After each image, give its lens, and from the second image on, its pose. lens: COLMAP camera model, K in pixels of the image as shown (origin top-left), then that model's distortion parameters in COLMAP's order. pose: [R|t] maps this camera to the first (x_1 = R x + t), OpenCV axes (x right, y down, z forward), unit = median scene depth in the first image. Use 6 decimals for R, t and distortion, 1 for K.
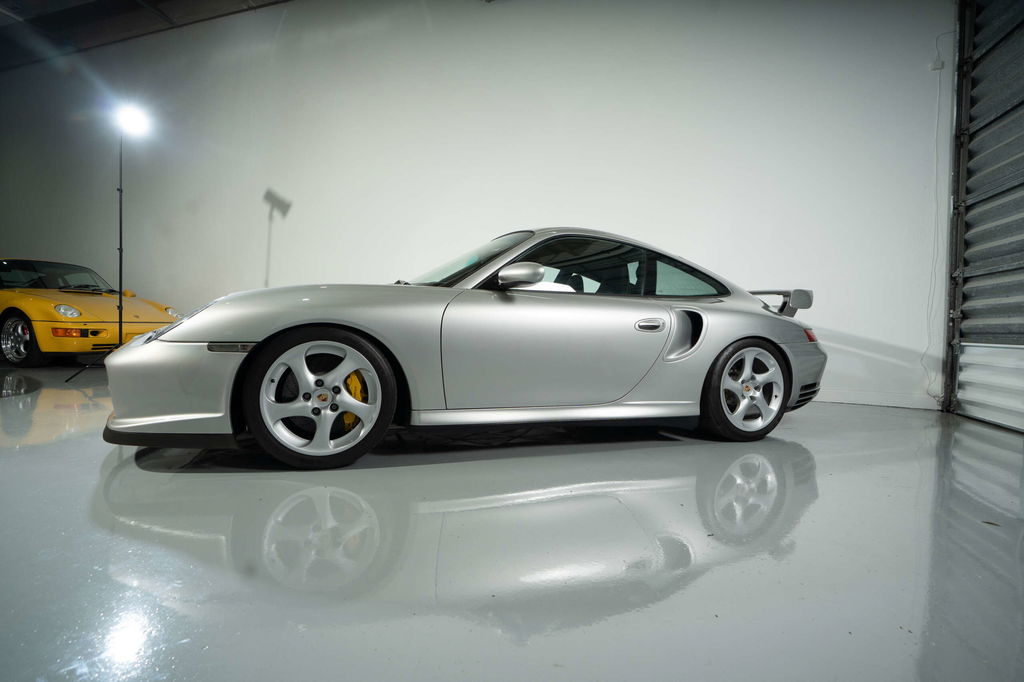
lens RADIAL K [[479.8, 0, 541.1], [0, 479.8, 345.0], [0, 0, 1]] dist [-0.031077, 0.000422]
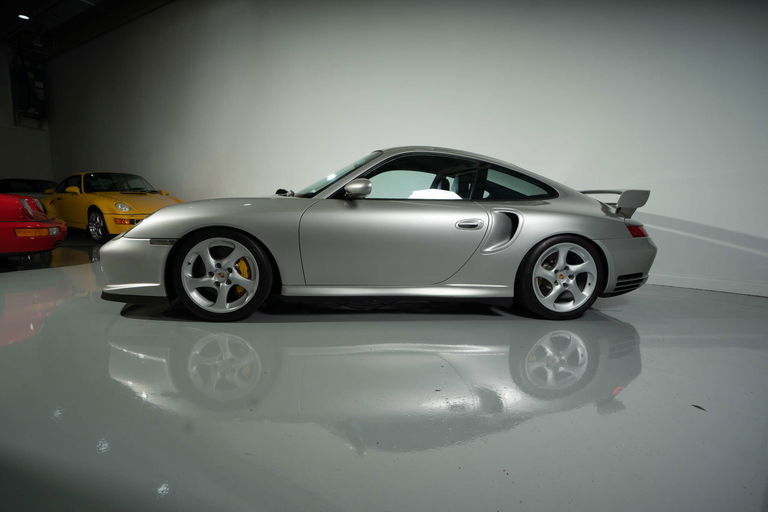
lens RADIAL K [[389.9, 0, 399.6], [0, 389.9, 259.3], [0, 0, 1]] dist [-0.035366, 0.009787]
pose [[0.972632, 0.027706, -0.230694, 0.294031], [-0.007015, 0.995914, 0.090032, -0.042305], [0.232246, -0.085949, 0.968852, -0.041894]]
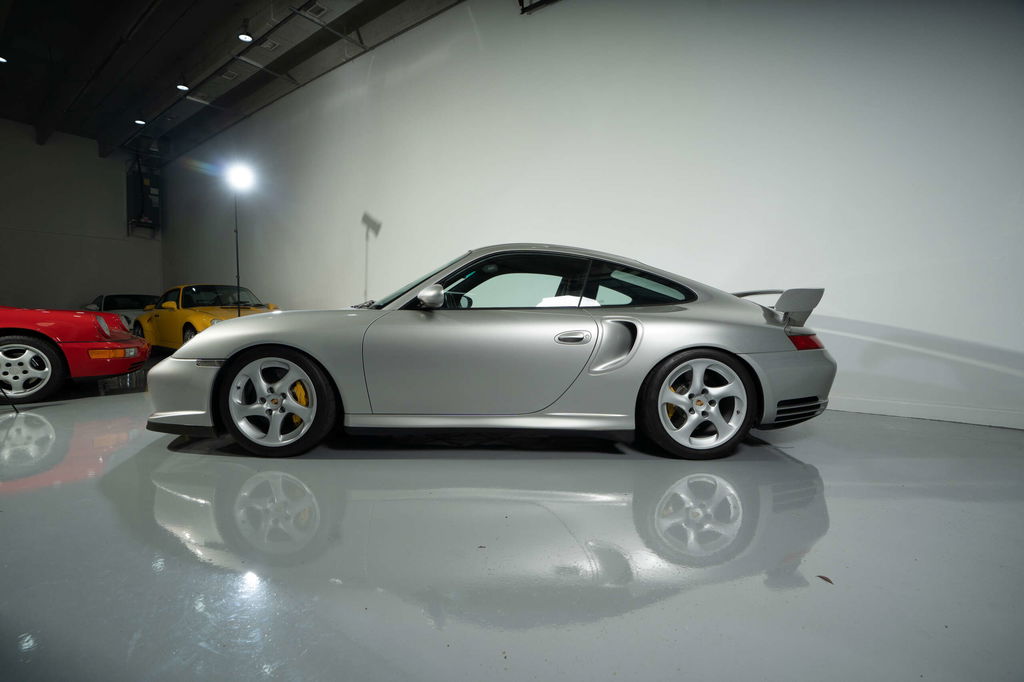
lens RADIAL K [[485.1, 0, 514.1], [0, 485.1, 339.2], [0, 0, 1]] dist [-0.034269, 0.000197]
pose [[0.943019, -0.008858, -0.332620, 0.459692], [0.009396, 0.999956, 0.000009, -0.040216], [0.332605, -0.003133, 0.943061, -0.004144]]
